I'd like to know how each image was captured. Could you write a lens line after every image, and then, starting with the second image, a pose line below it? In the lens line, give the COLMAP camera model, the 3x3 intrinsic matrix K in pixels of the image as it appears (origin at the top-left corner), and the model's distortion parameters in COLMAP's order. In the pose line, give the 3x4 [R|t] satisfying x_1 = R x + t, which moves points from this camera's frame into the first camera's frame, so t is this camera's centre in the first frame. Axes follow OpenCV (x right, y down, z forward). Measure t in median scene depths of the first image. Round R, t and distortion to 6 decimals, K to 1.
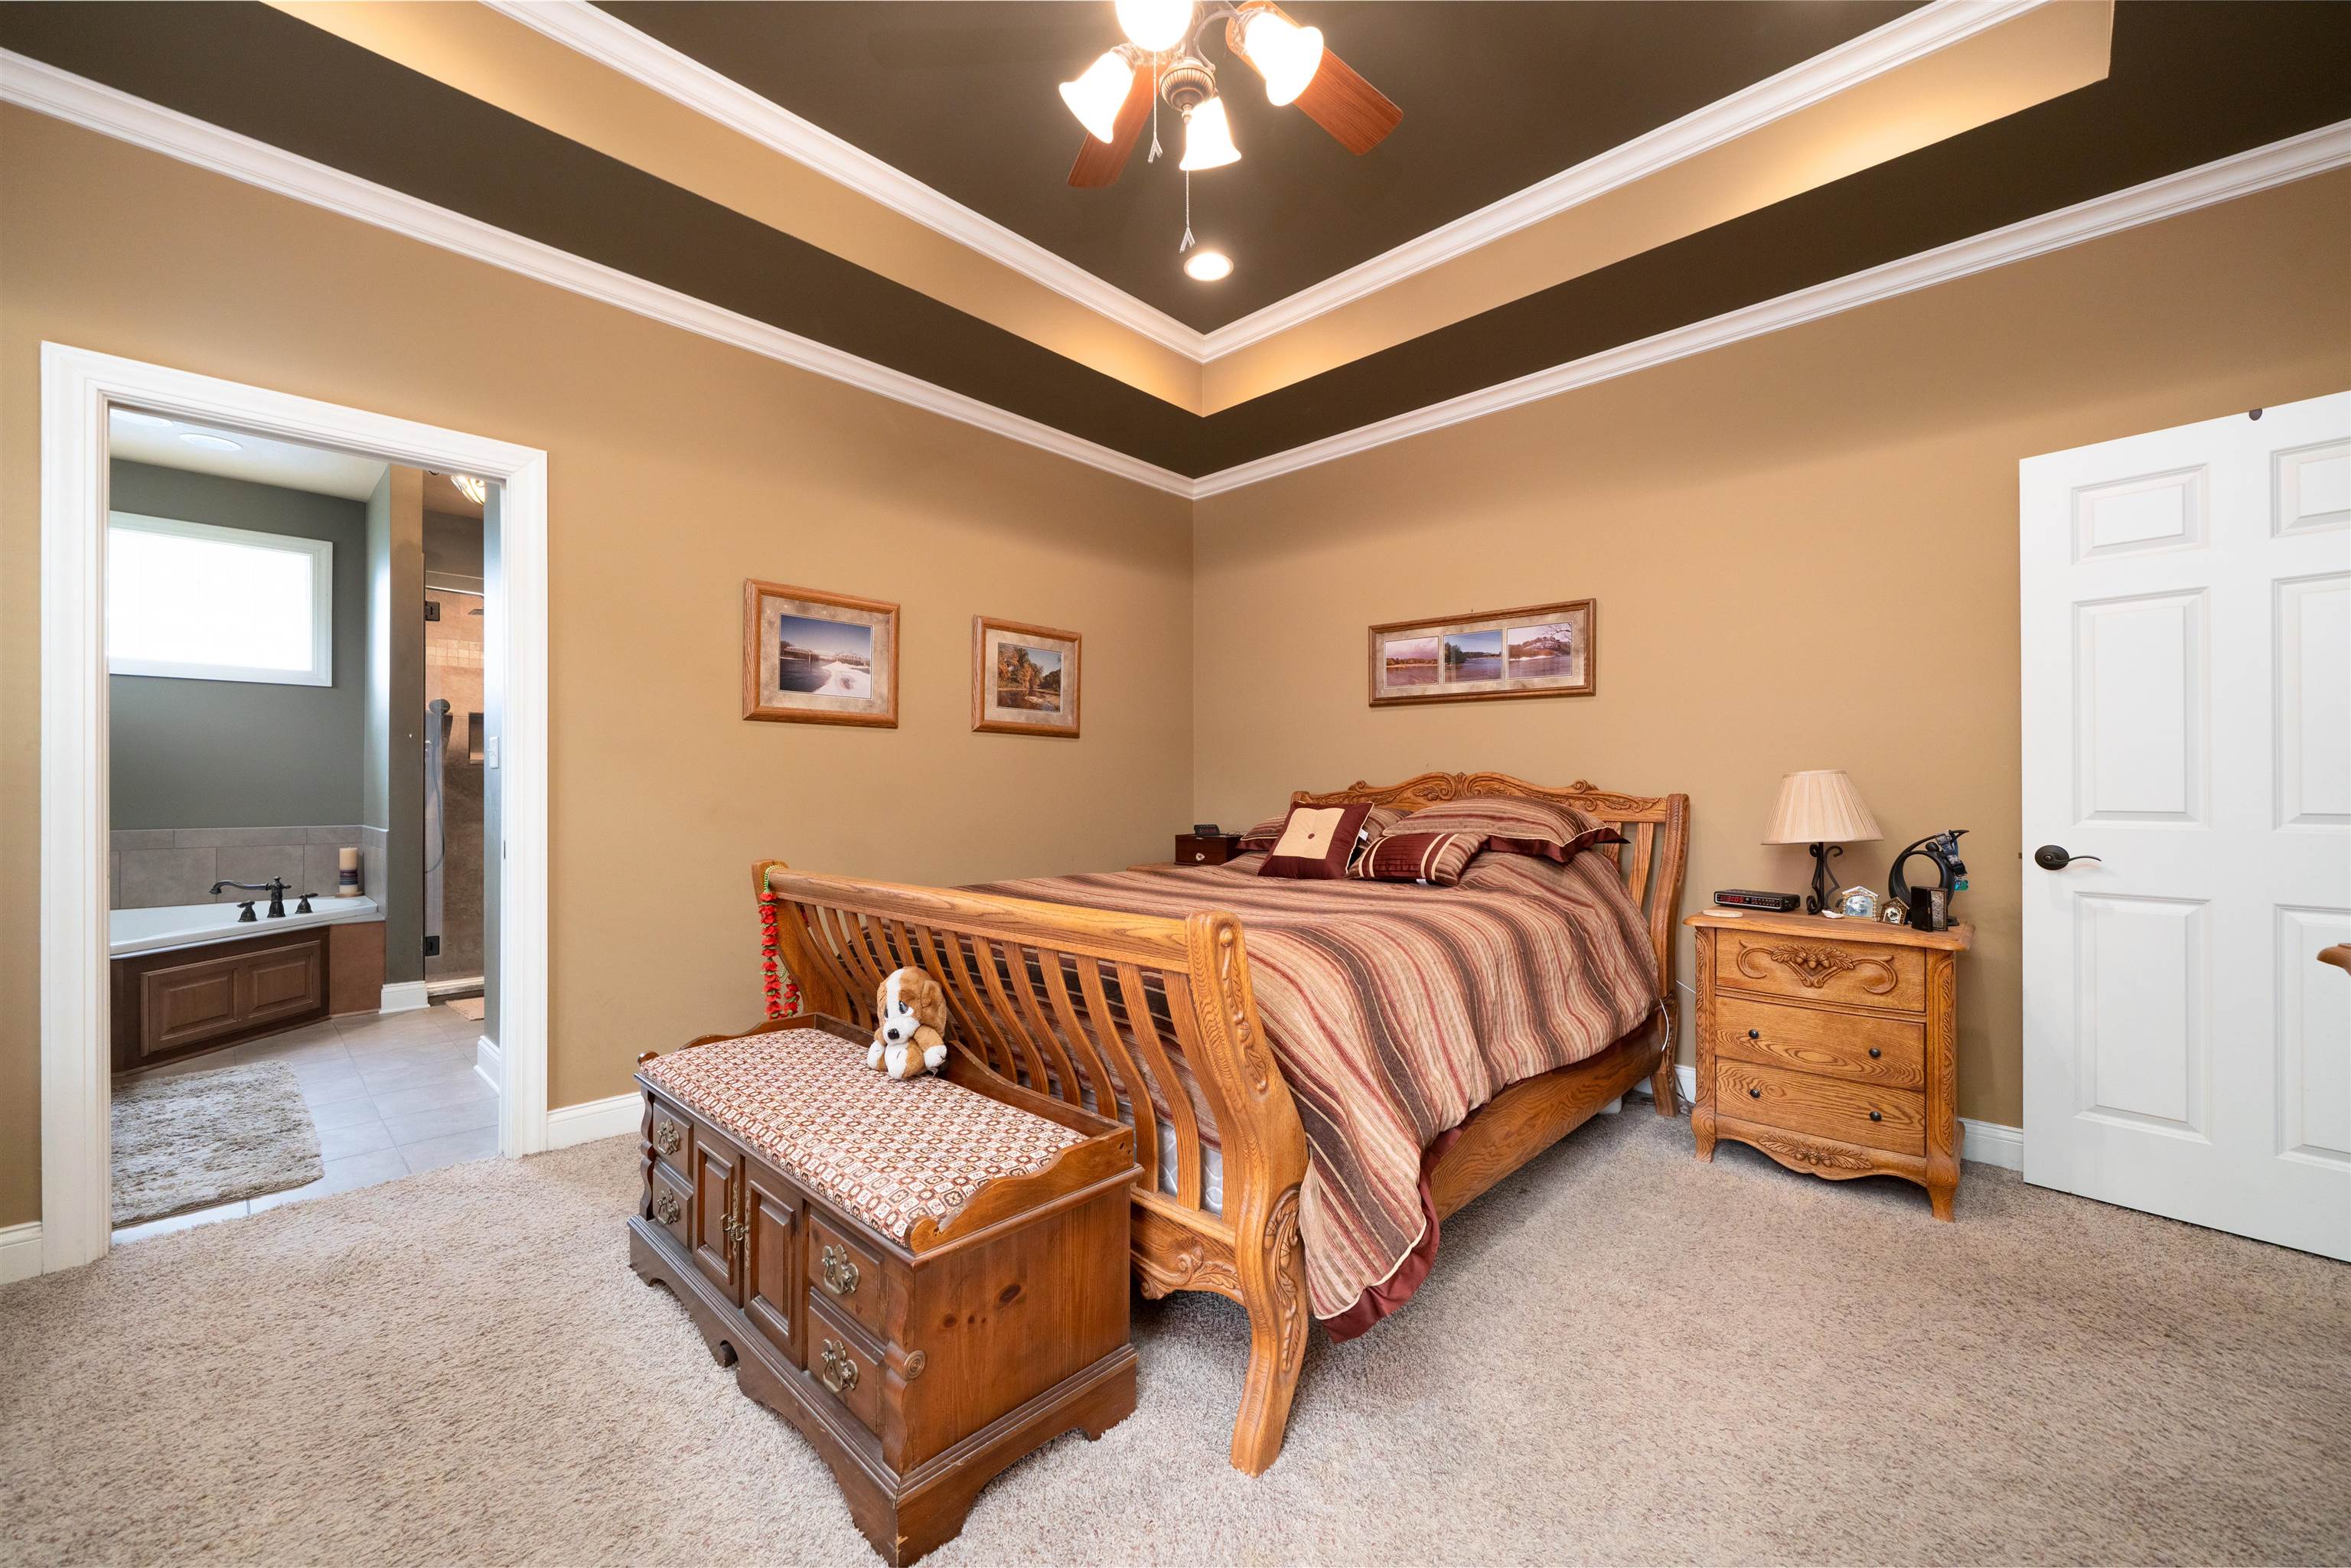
lens RADIAL K [[926.8, 0, 1174.0], [0, 926.8, 790.1], [0, 0, 1]] dist [-0.011017, 0.000237]
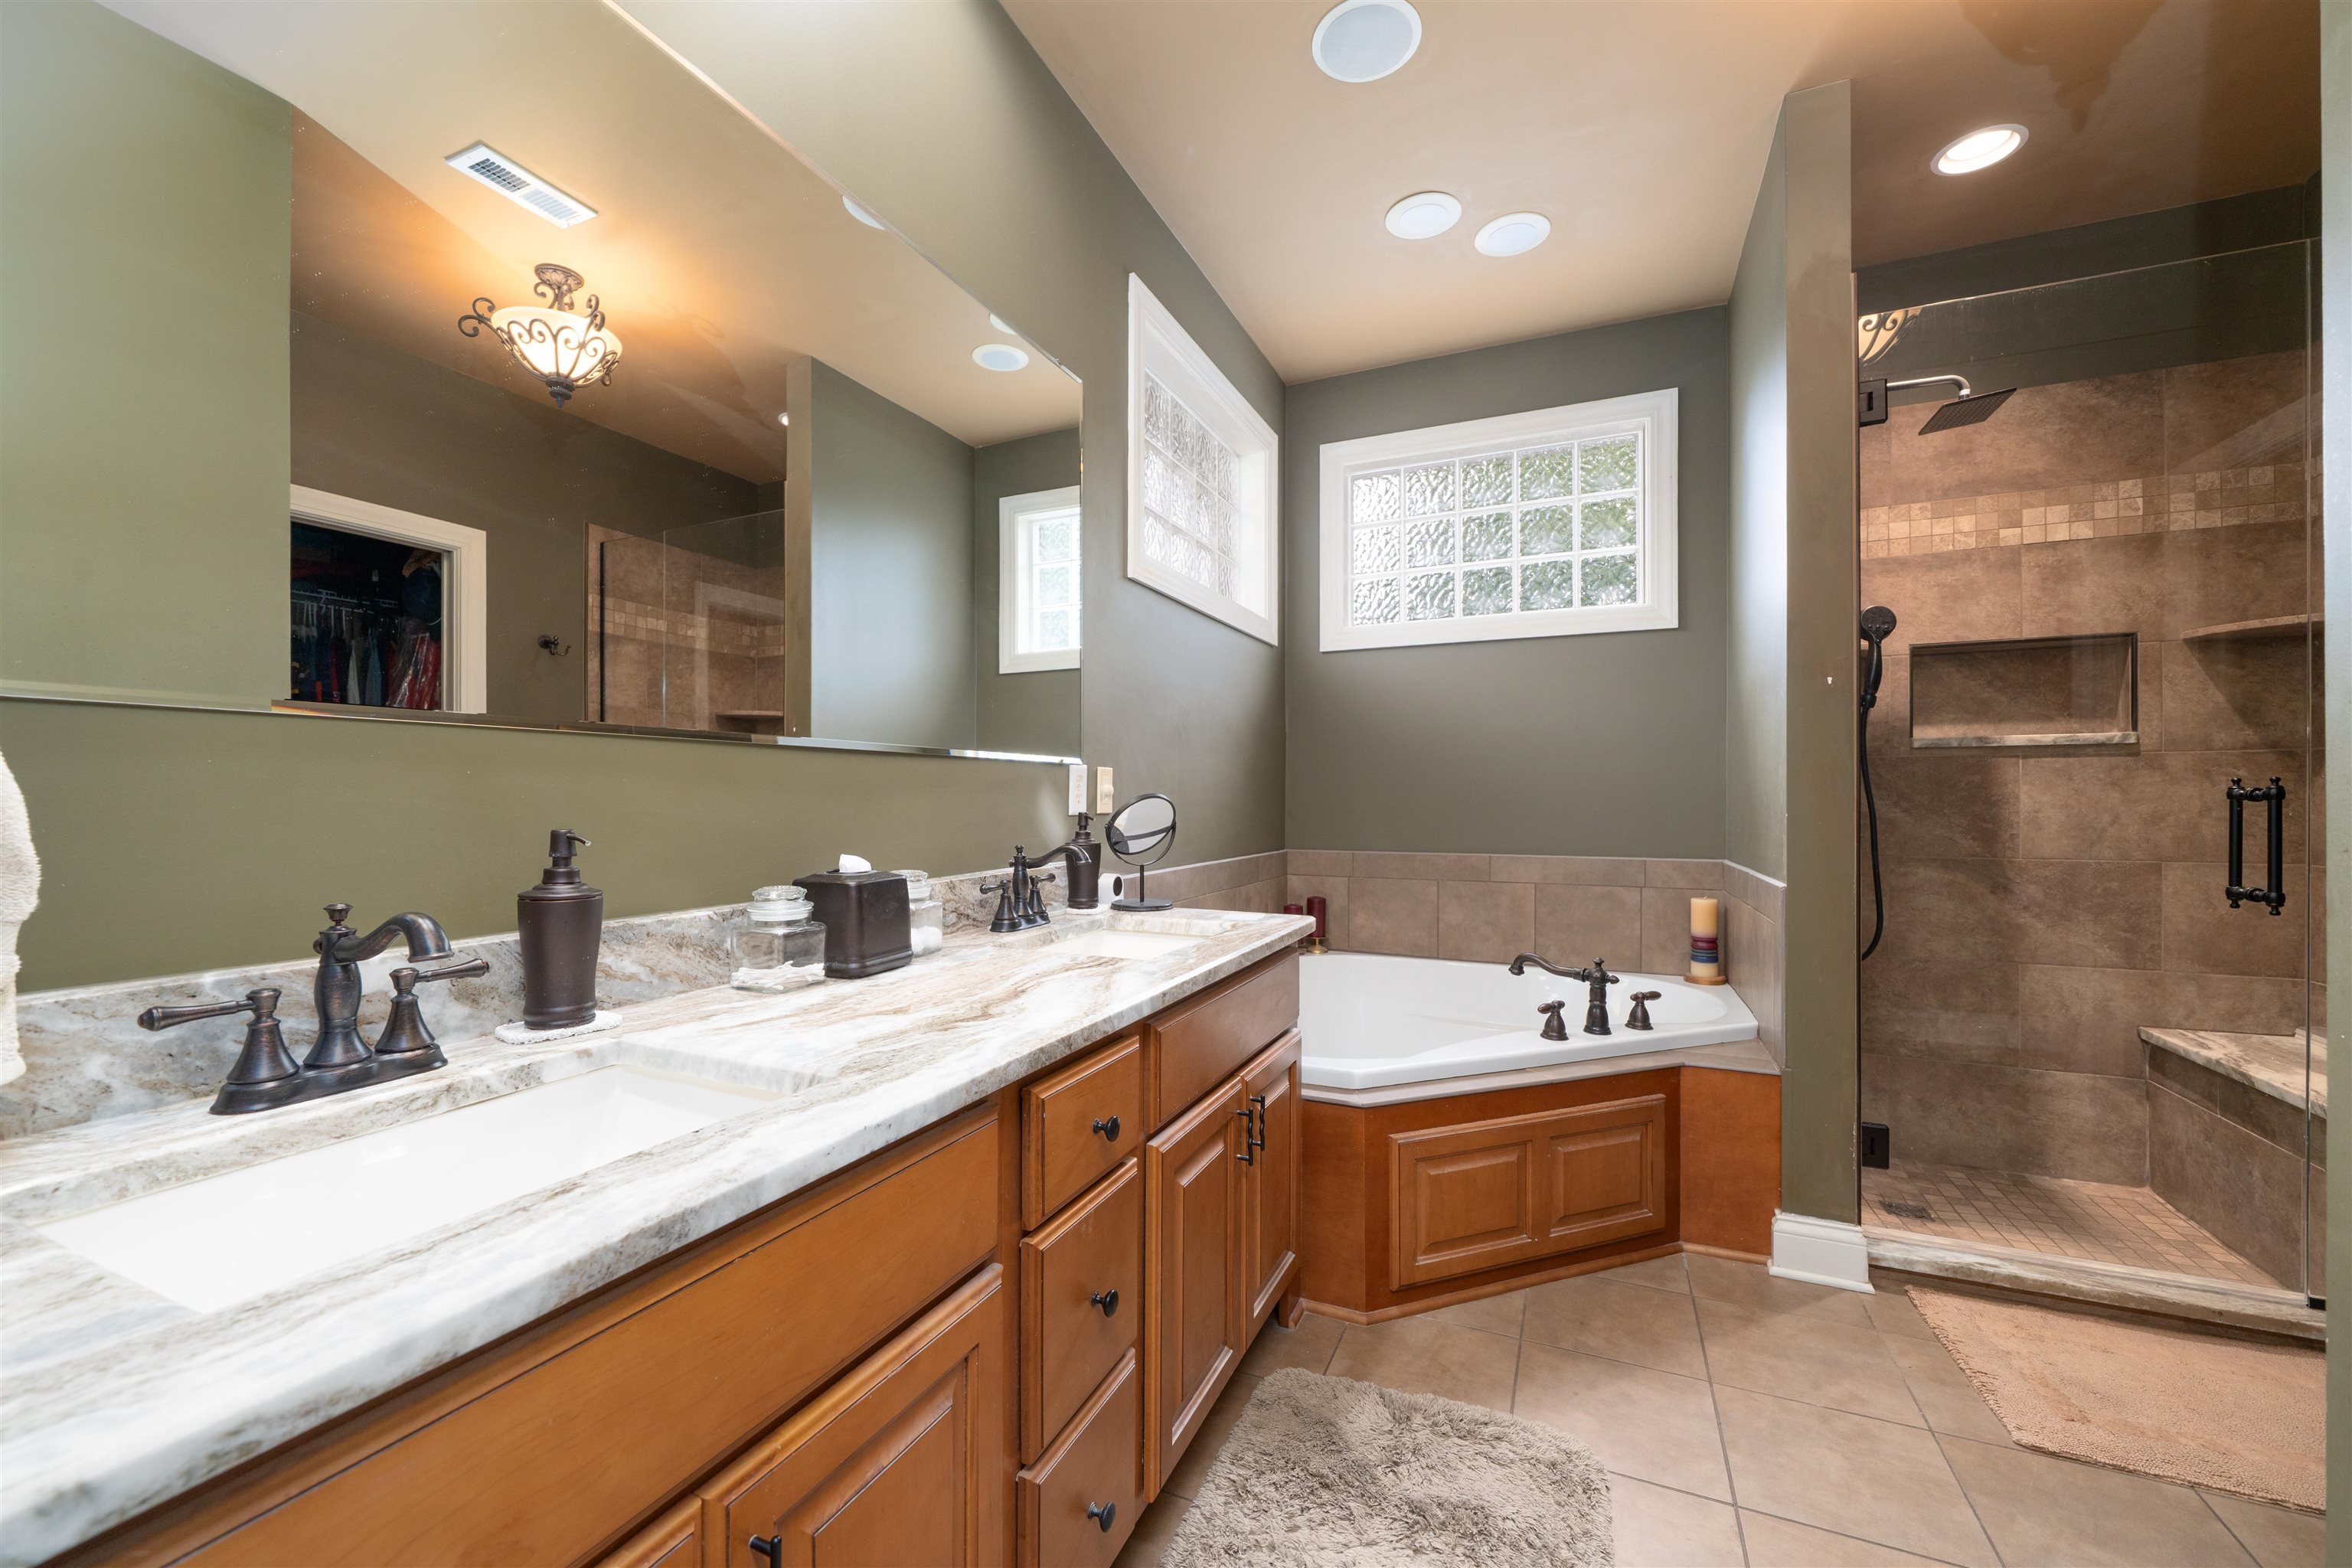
lens RADIAL K [[935.5, 0, 1178.0], [0, 935.5, 797.0], [0, 0, 1]] dist [0.000995, 0.000003]
pose [[0.339194, -0.004147, -0.940707, -0.593385], [0.001178, 0.999991, -0.003983, 0.001135], [0.940716, 0.000242, 0.339196, 0.634188]]
